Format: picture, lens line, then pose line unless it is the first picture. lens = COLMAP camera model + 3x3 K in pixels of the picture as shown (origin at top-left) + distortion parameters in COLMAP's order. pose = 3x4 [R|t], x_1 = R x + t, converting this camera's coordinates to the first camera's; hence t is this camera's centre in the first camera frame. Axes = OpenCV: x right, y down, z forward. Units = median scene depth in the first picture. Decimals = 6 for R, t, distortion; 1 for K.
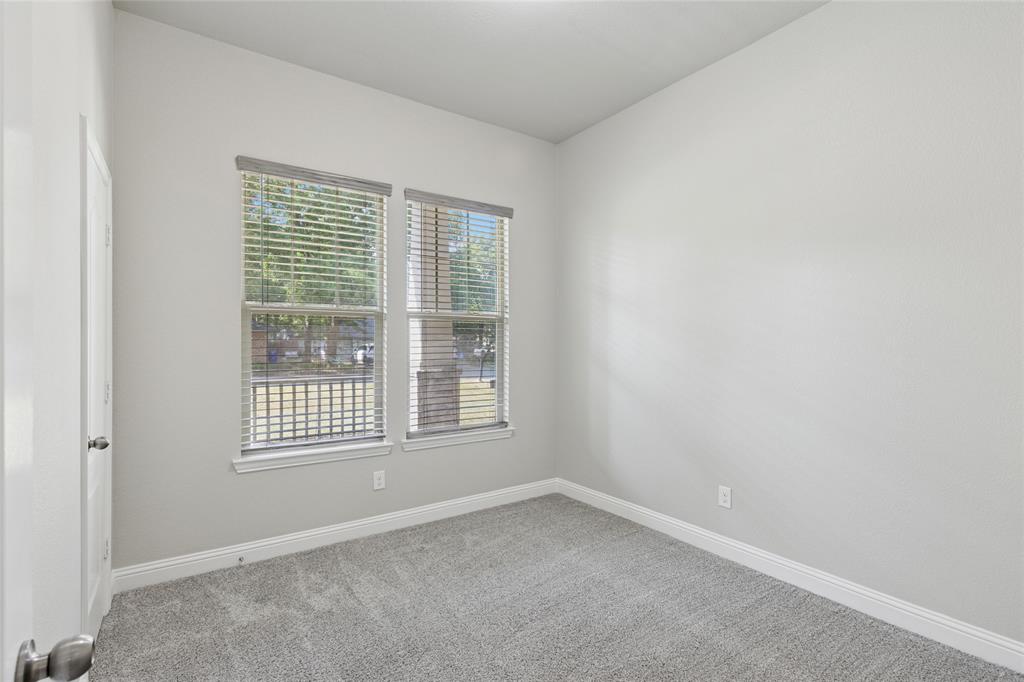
lens RADIAL K [[499.7, 0, 514.8], [0, 499.7, 350.2], [0, 0, 1]] dist [0.002782, 0.000226]
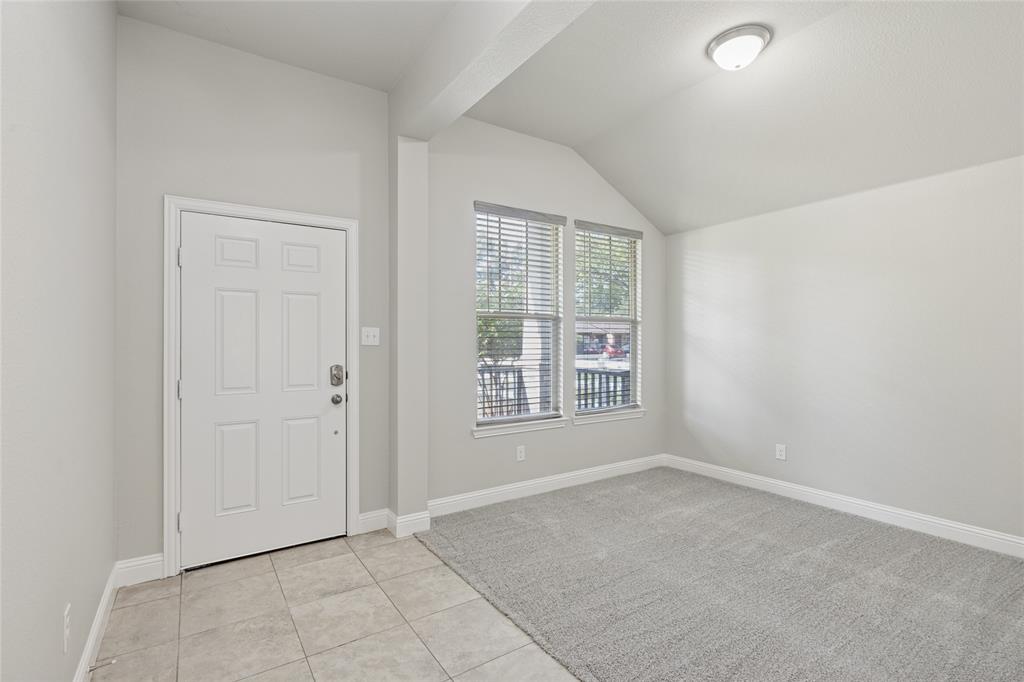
lens RADIAL K [[491.3, 0, 512.0], [0, 491.3, 341.0], [0, 0, 1]] dist [-0.002342, -0.000220]
pose [[0.999749, 0.003799, -0.022088, -0.233549], [-0.004078, 0.999912, -0.012614, 0.002663], [0.022038, 0.012701, 0.999676, -0.170280]]
